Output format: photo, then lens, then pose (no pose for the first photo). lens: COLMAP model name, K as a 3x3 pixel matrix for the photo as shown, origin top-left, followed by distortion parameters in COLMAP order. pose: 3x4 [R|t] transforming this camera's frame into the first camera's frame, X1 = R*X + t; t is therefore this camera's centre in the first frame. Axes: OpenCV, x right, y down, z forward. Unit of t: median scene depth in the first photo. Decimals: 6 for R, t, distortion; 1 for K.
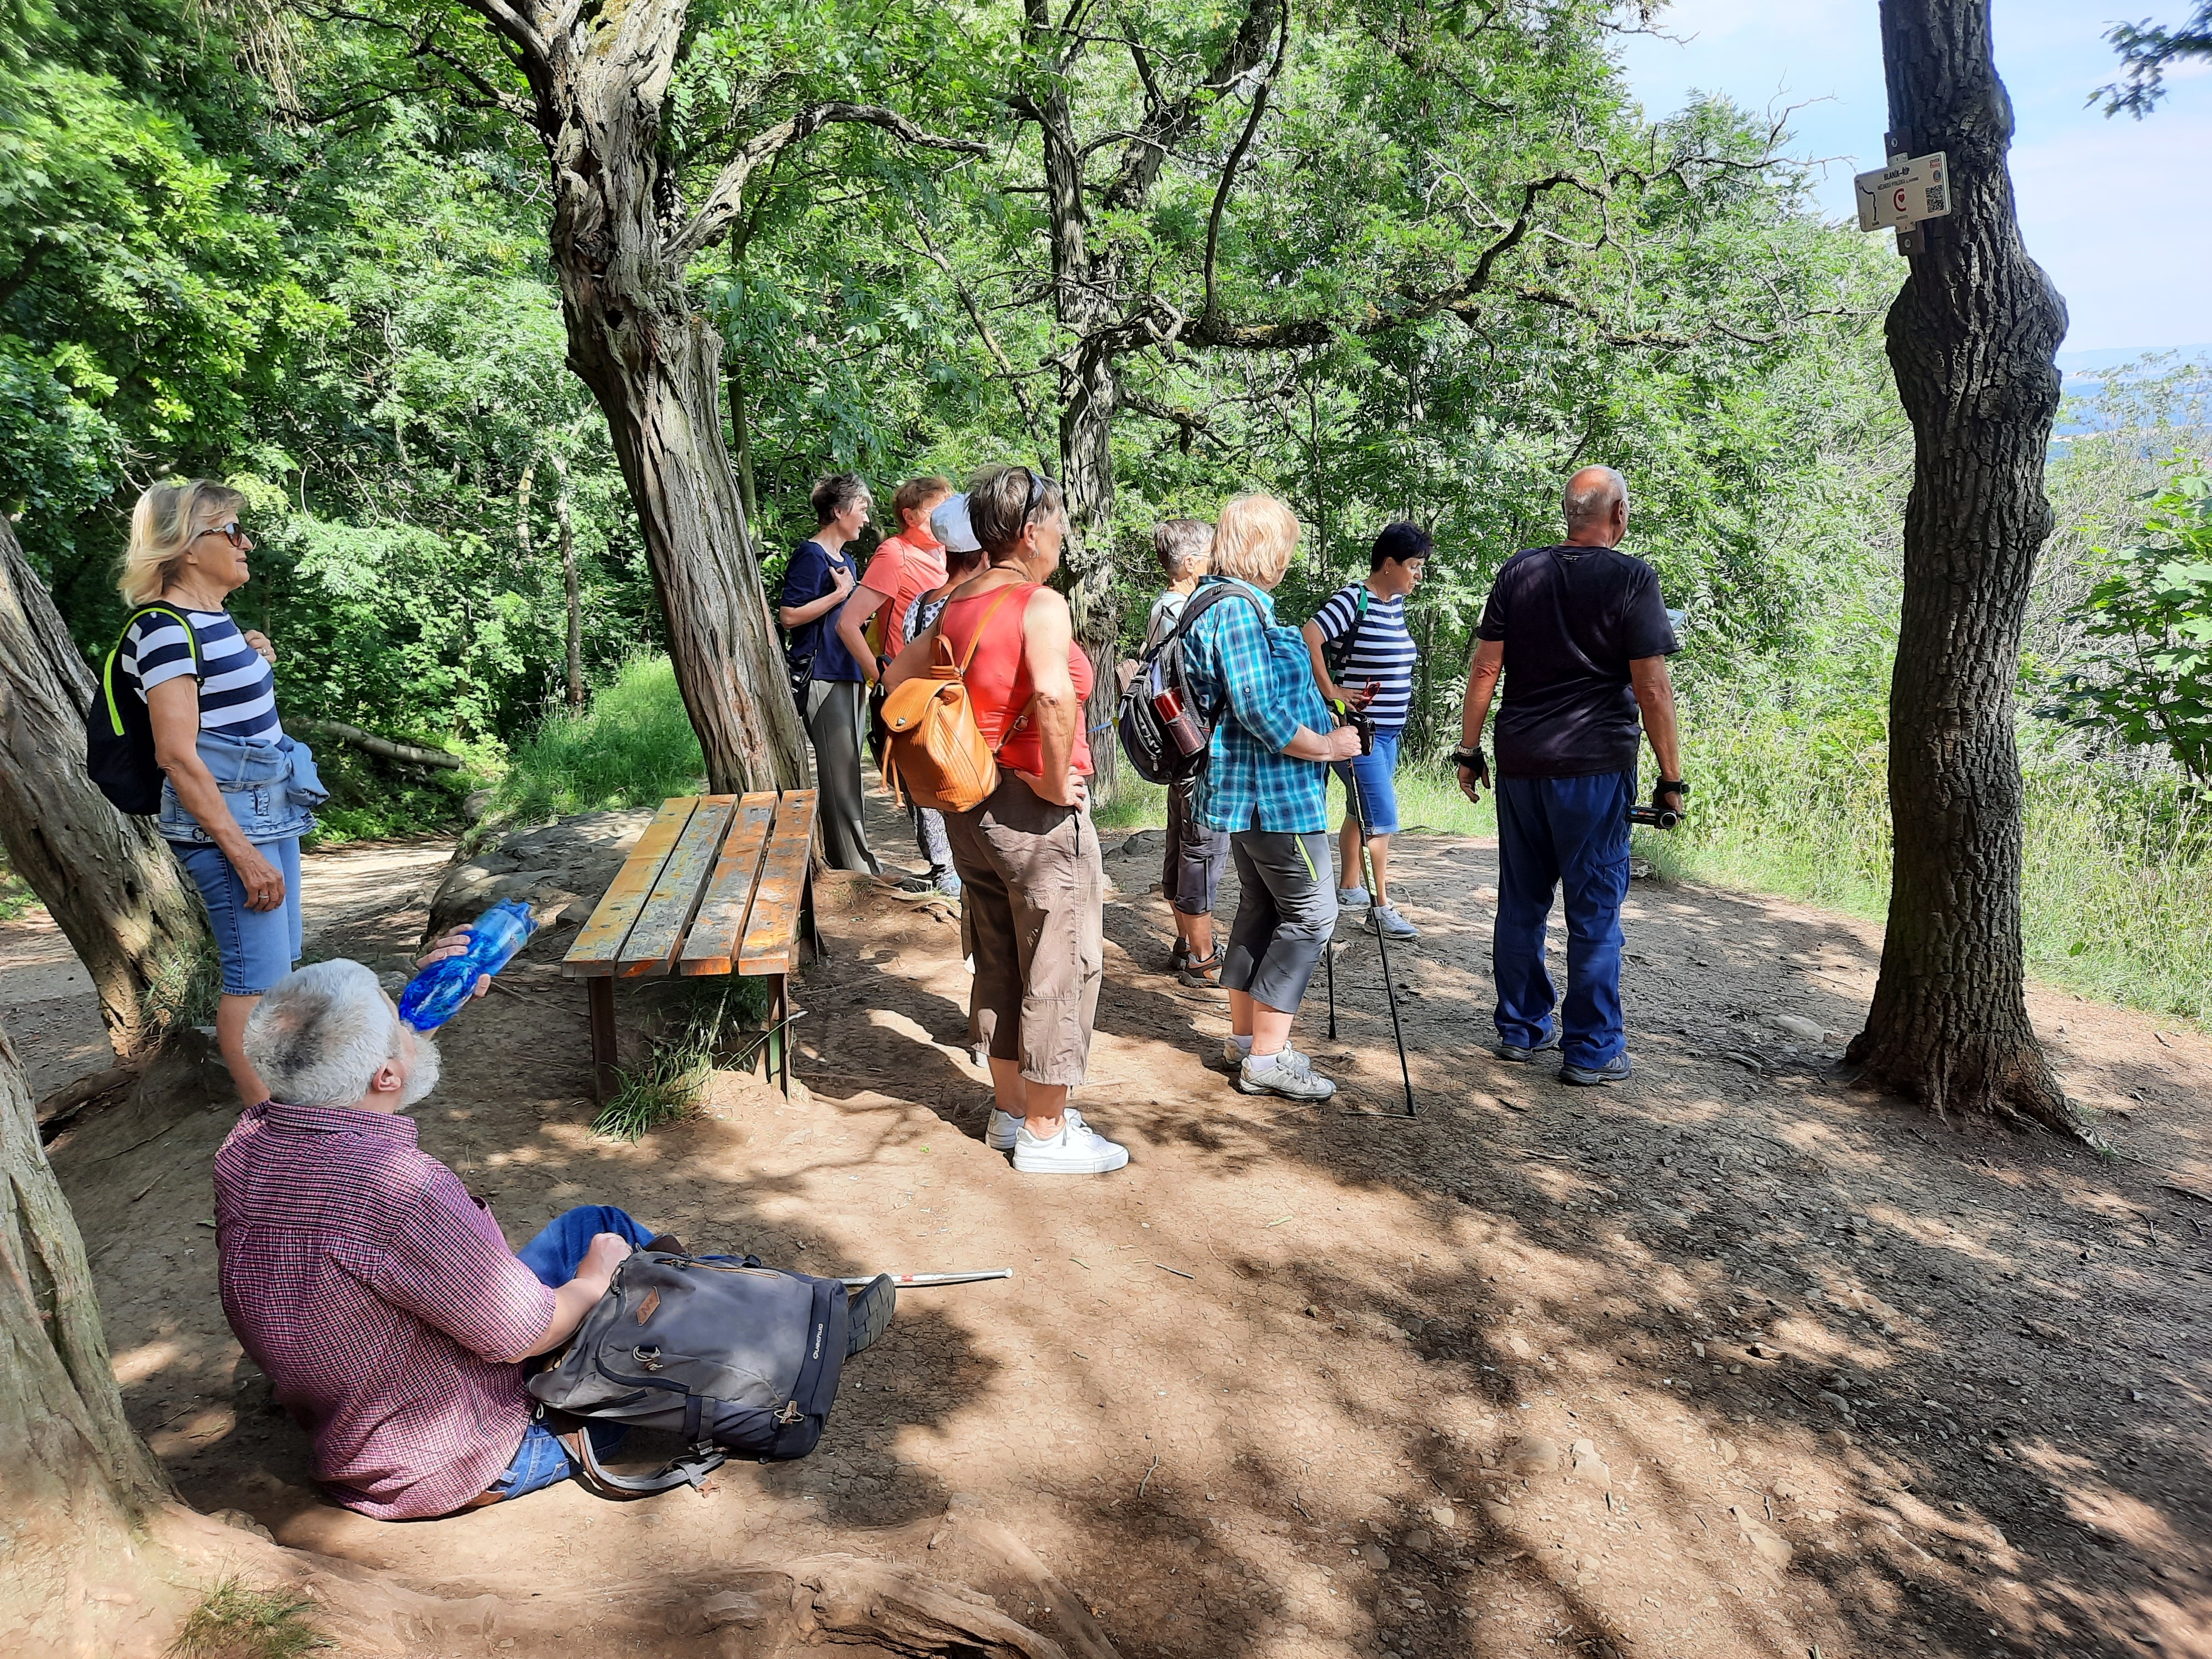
lens RADIAL K [[1548.9, 0, 1106.0], [0, 1548.9, 829.5], [0, 0, 1]] dist [0.005845, 0.001190]
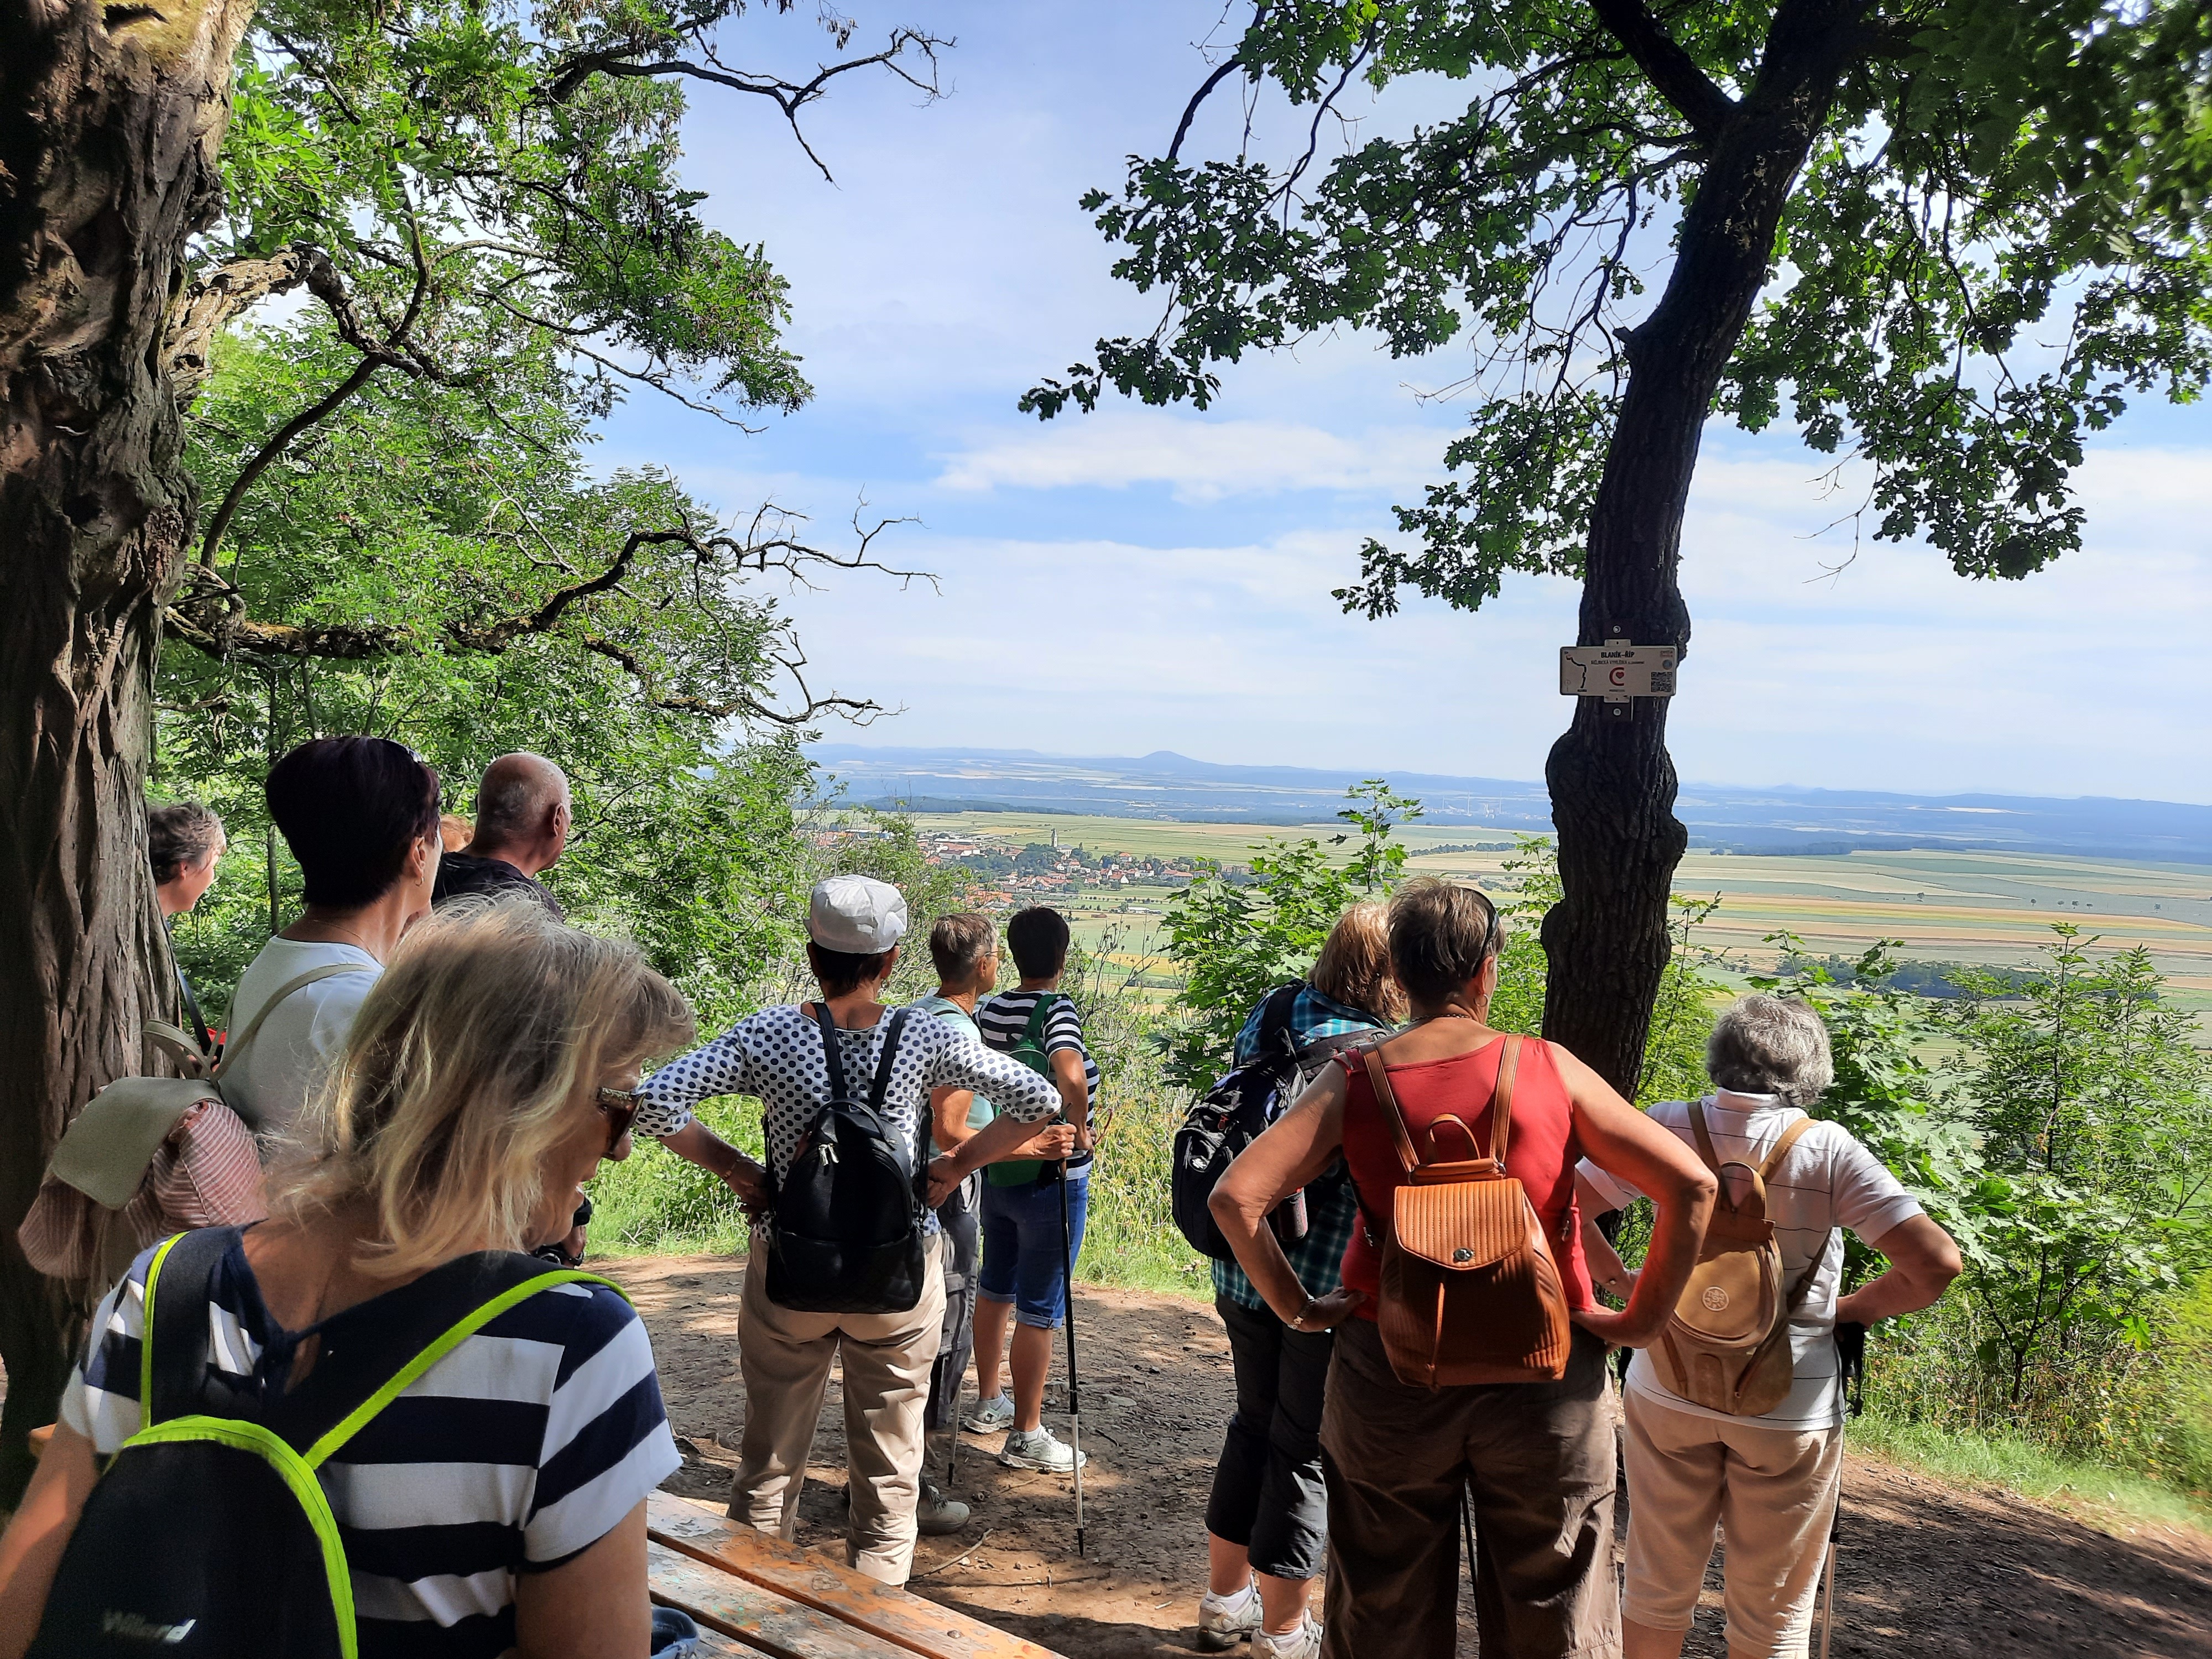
lens RADIAL K [[1548.9, 0, 1106.0], [0, 1548.9, 829.5], [0, 0, 1]] dist [0.005845, 0.001190]
pose [[0.678896, 0.066436, 0.731223, -0.459396], [0.092280, 0.980281, -0.174741, -0.098083], [-0.728412, 0.186108, 0.659378, 0.417965]]
